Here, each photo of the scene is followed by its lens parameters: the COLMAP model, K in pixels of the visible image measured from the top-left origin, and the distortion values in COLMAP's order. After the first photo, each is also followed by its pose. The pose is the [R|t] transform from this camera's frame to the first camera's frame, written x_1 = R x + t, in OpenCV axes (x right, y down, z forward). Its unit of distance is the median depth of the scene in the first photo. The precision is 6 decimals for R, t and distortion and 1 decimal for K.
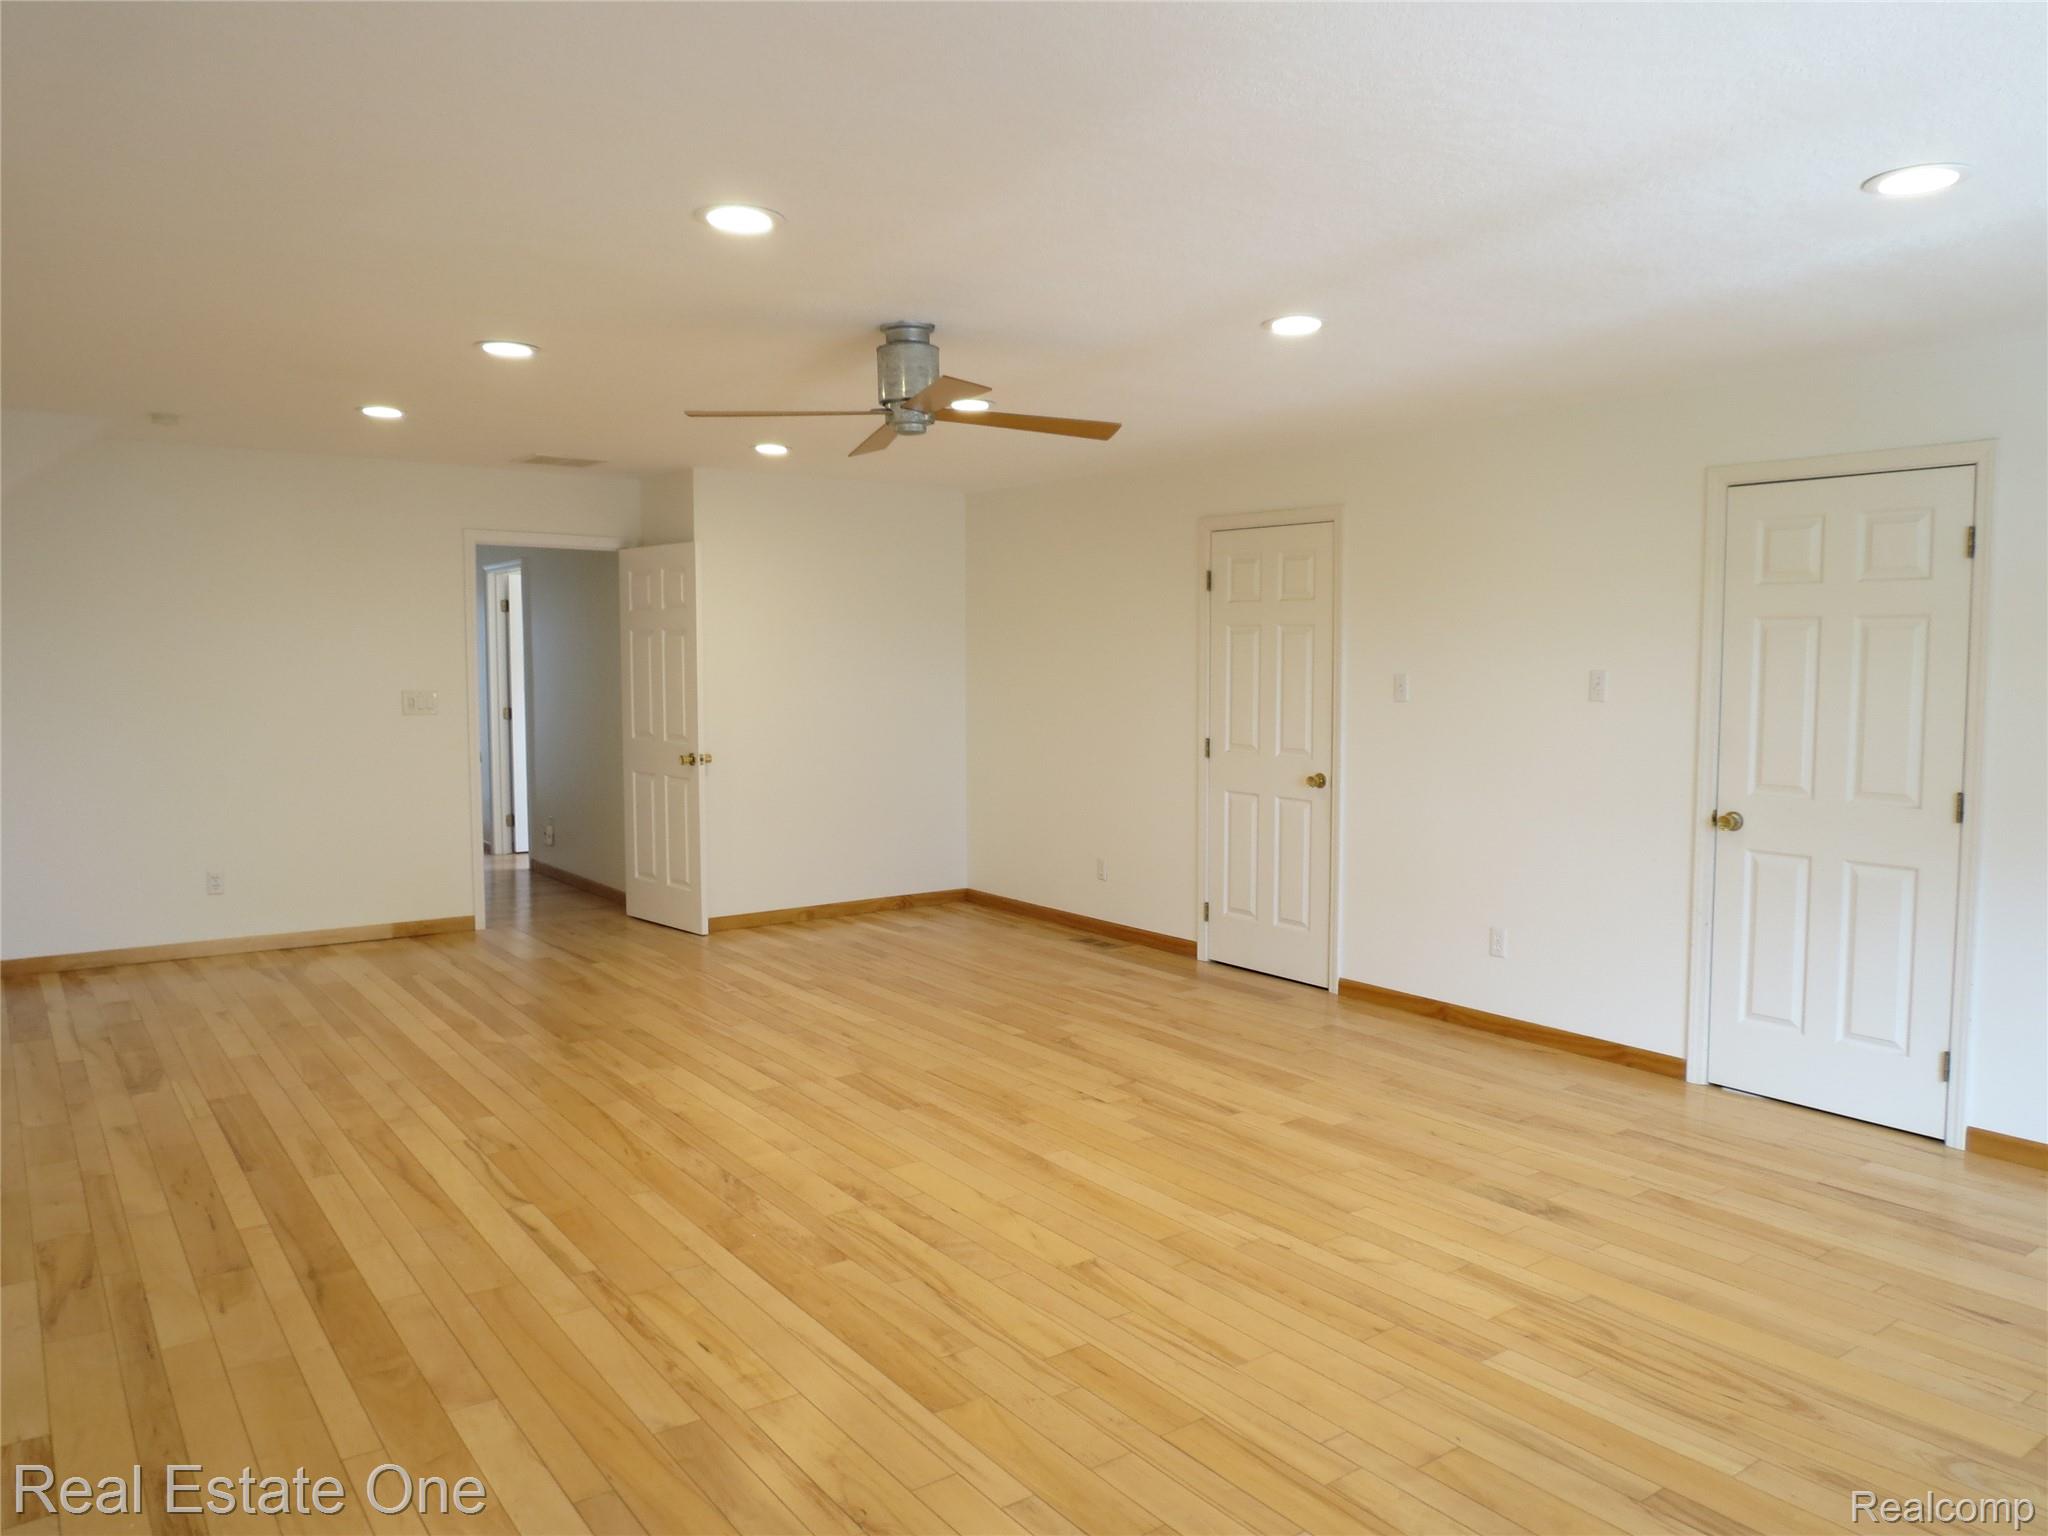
lens RADIAL K [[1437.7, 0, 1021.1], [0, 1437.7, 763.3], [0, 0, 1]] dist [-0.041947, 0.014442]
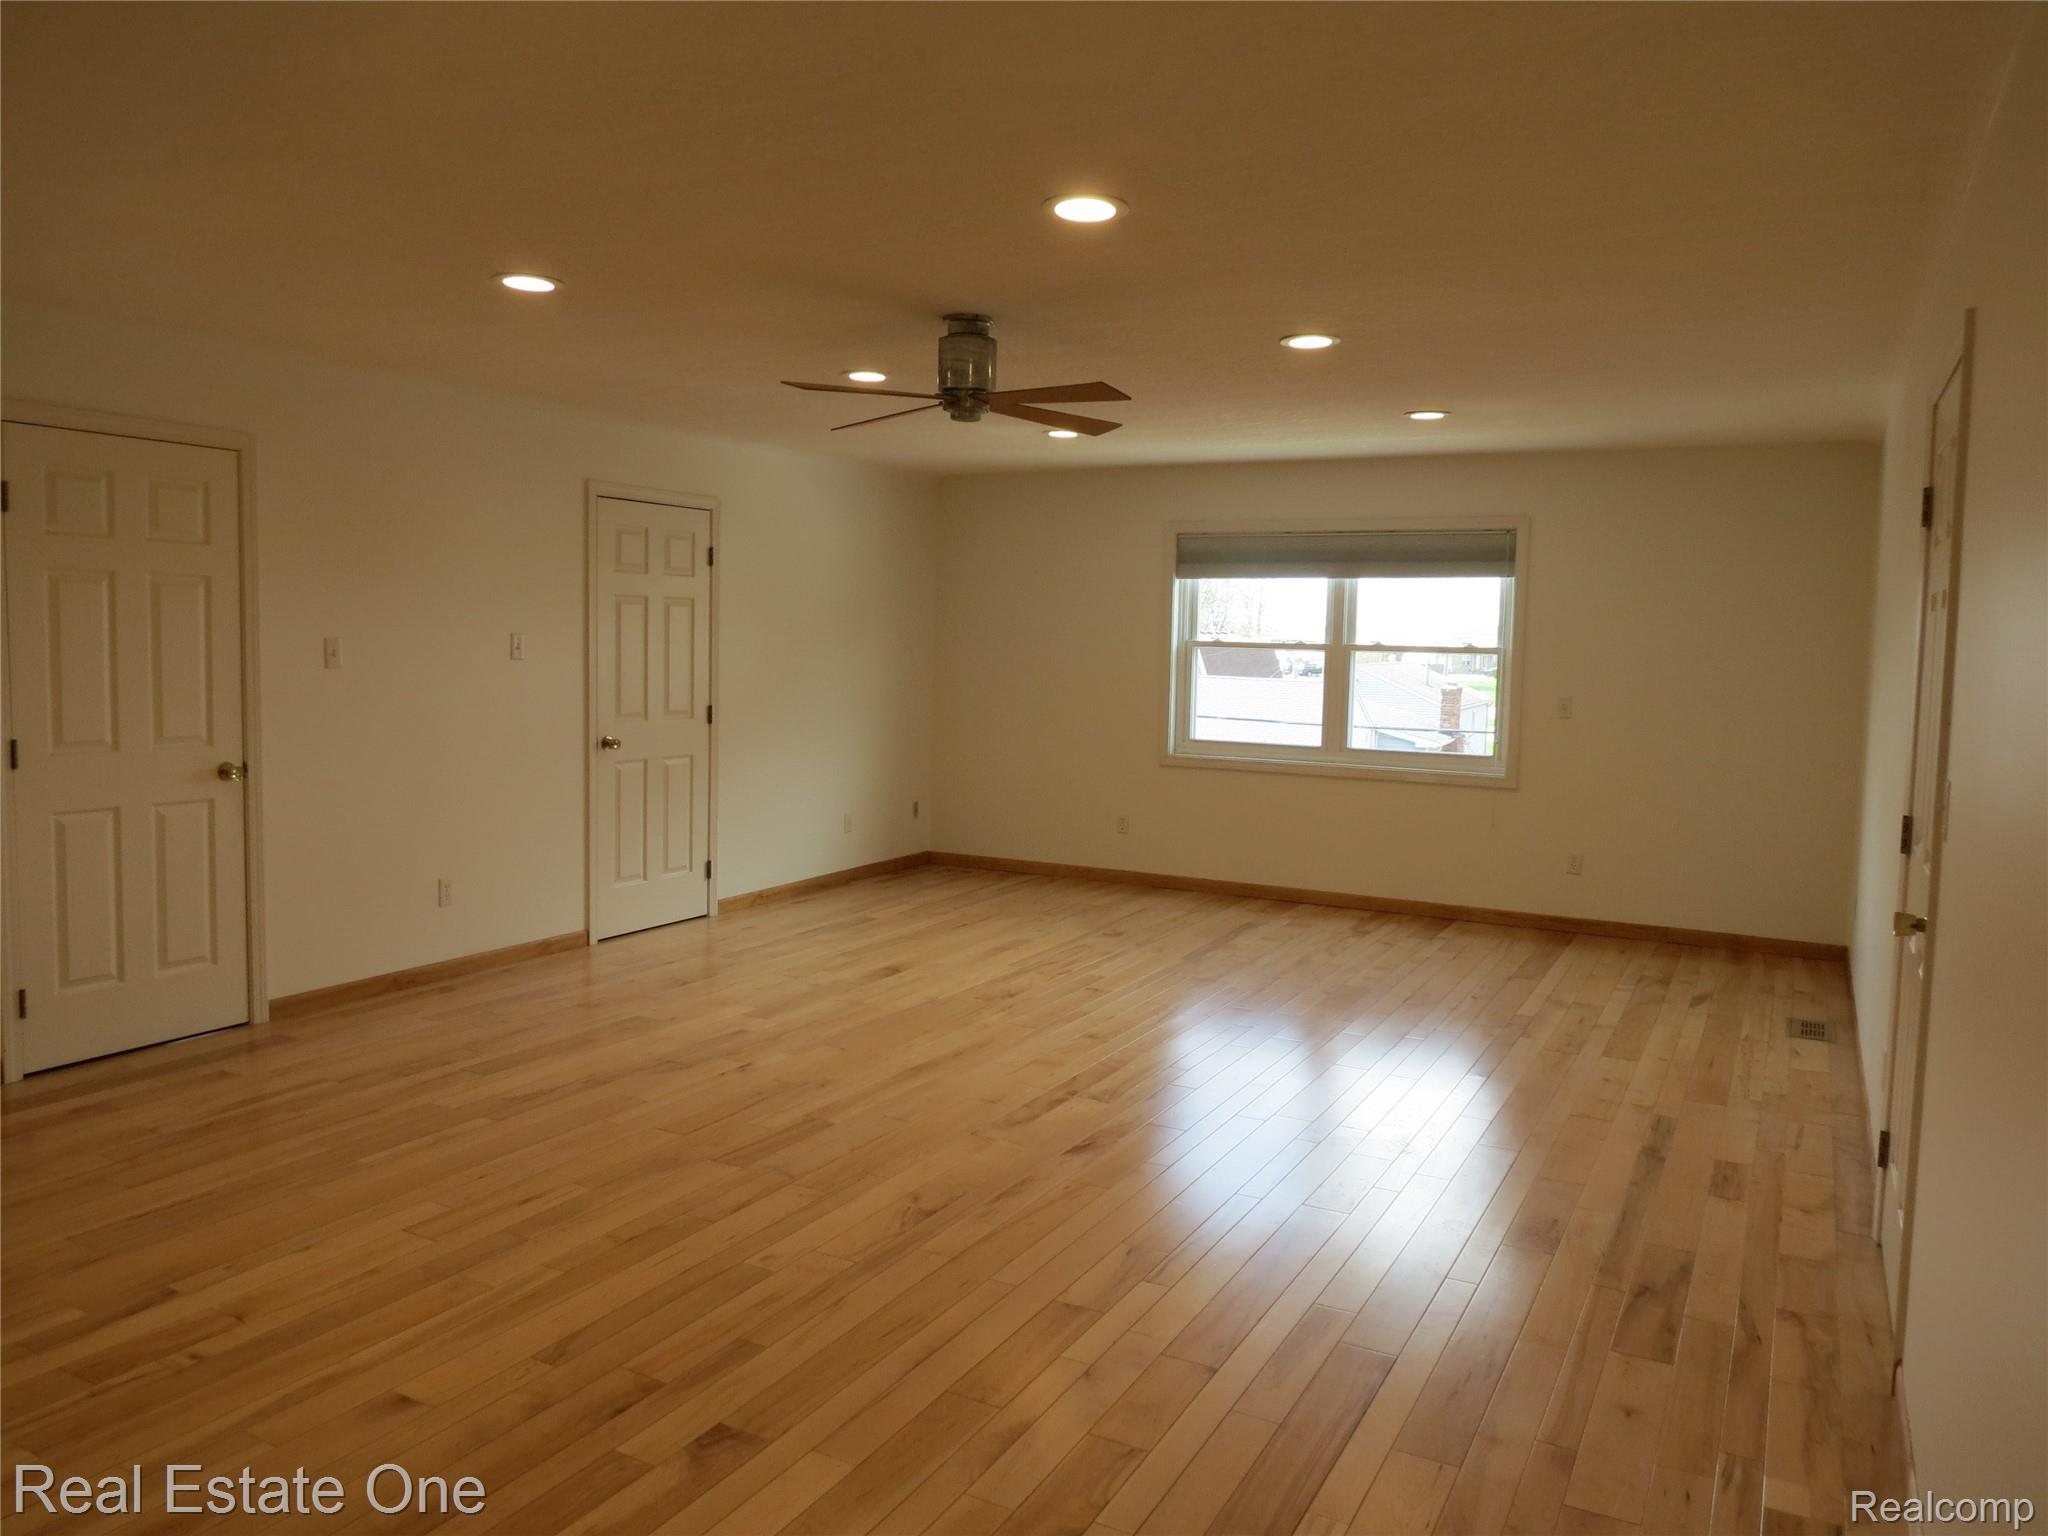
lens RADIAL K [[1437.7, 0, 1031.9], [0, 1437.7, 758.2], [0, 0, 1]] dist [-0.041947, 0.014442]
pose [[-0.430868, -0.089958, 0.897920, -0.946933], [0.045646, 0.991573, 0.121243, -0.096765], [-0.901260, 0.093226, -0.423130, 1.255036]]
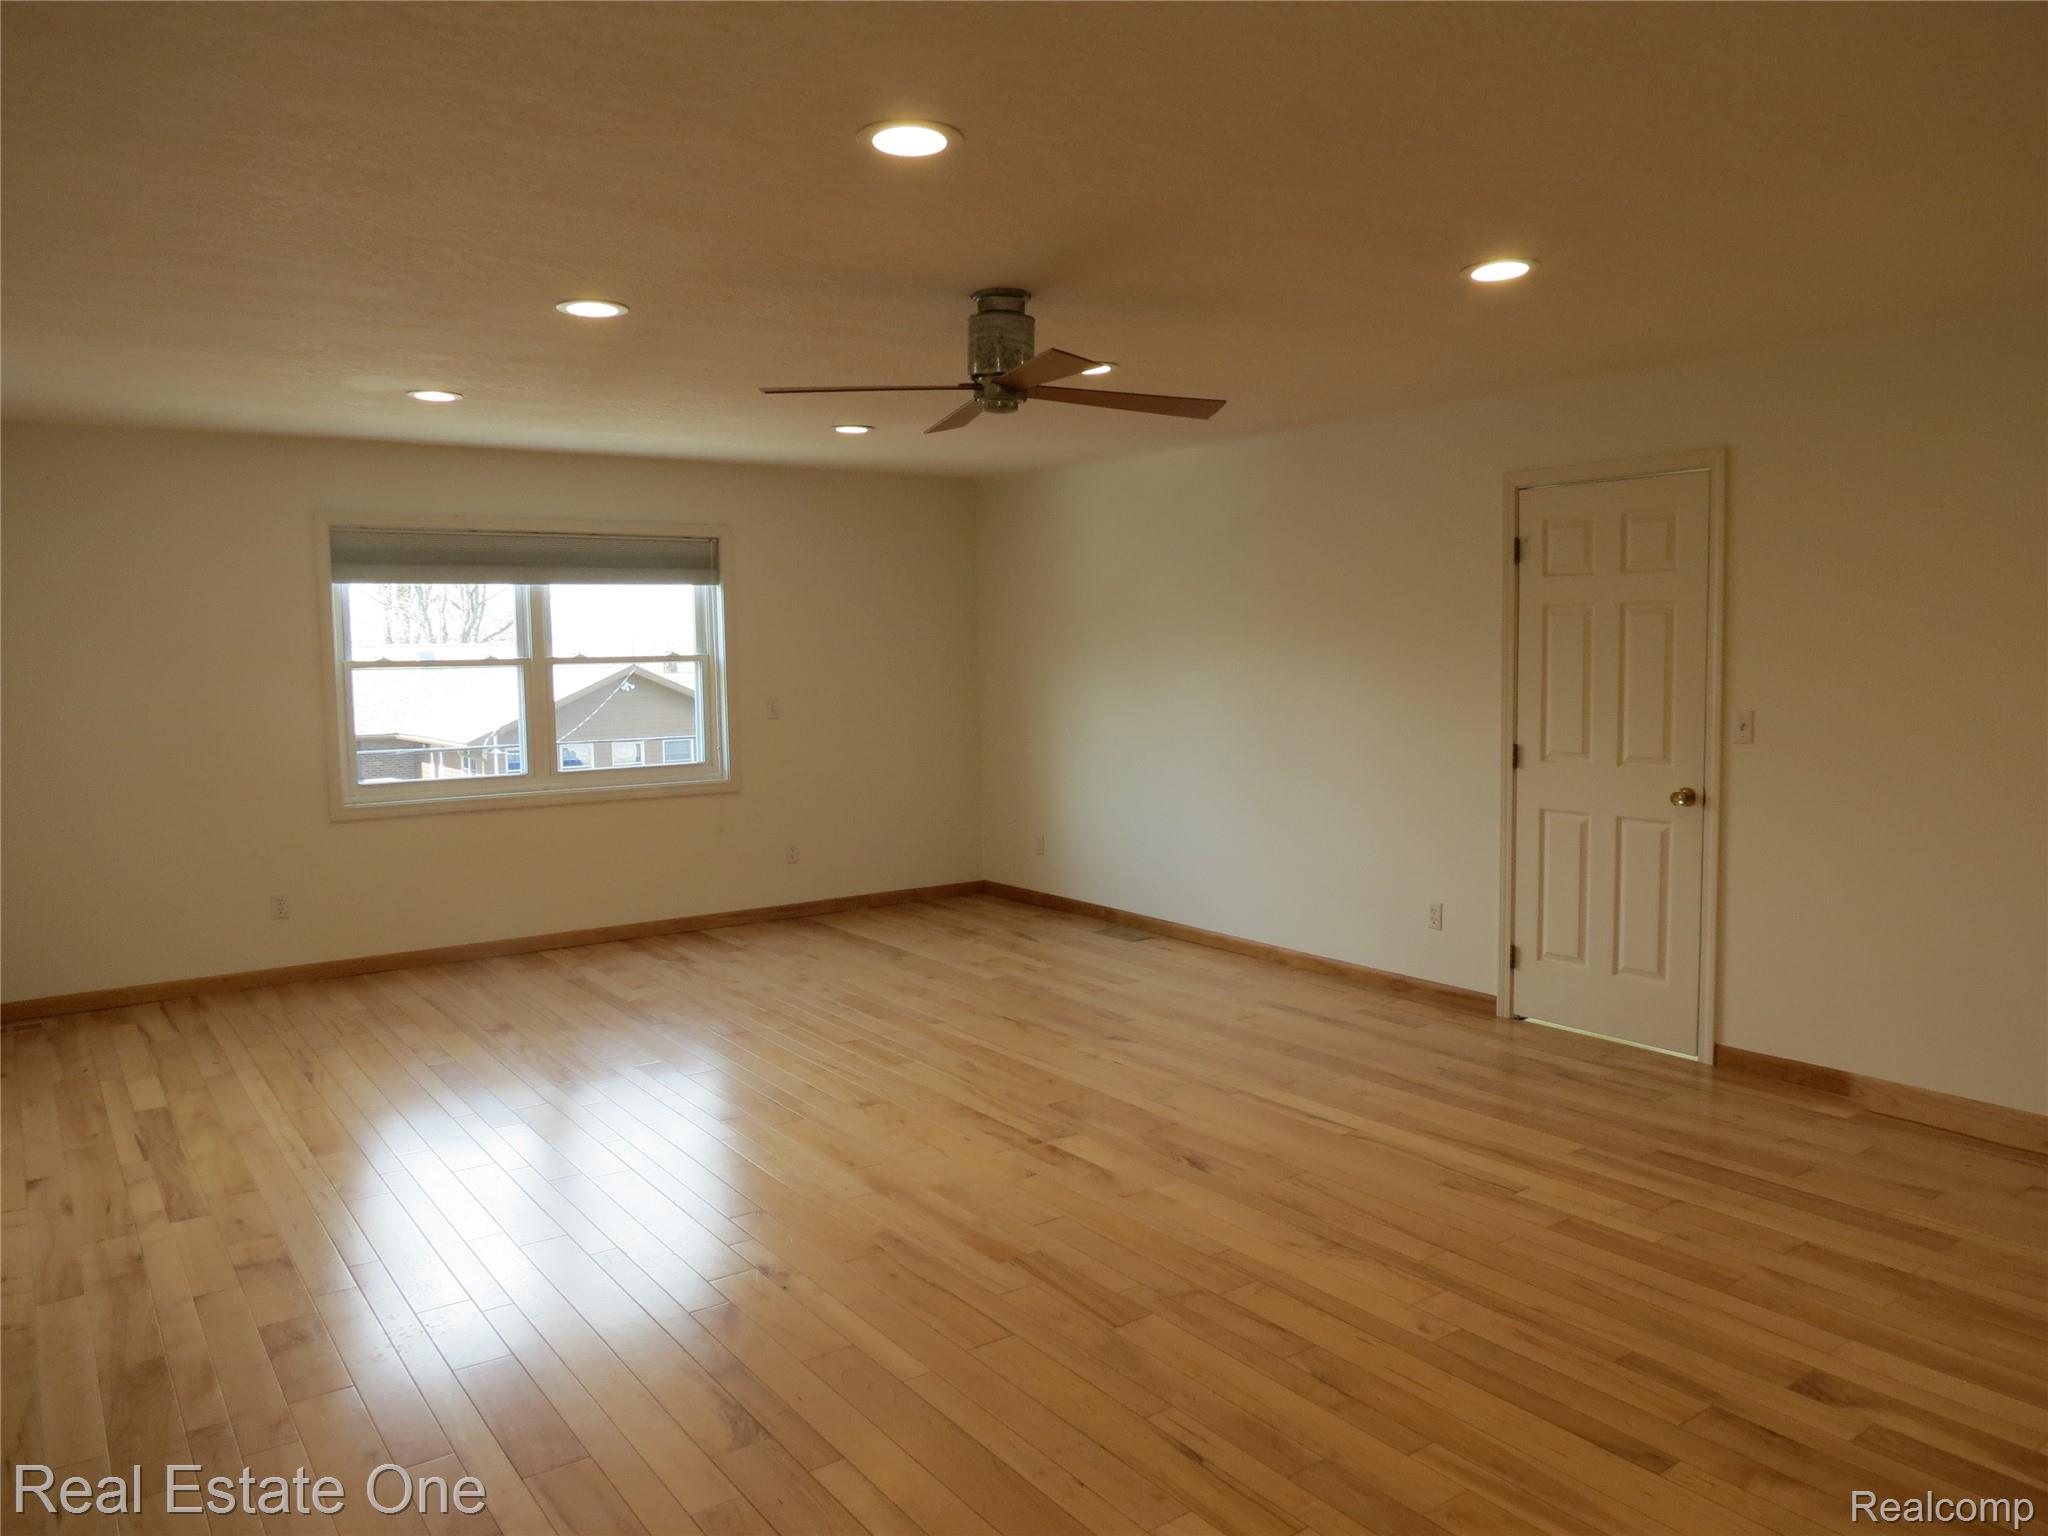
lens RADIAL K [[1437.7, 0, 1019.9], [0, 1437.7, 769.0], [0, 0, 1]] dist [-0.041947, 0.014442]
pose [[-0.999909, 0.008301, 0.010598, -0.085070], [0.009927, 0.986417, 0.163962, -0.136185], [-0.009093, 0.164052, -0.986410, 1.711667]]
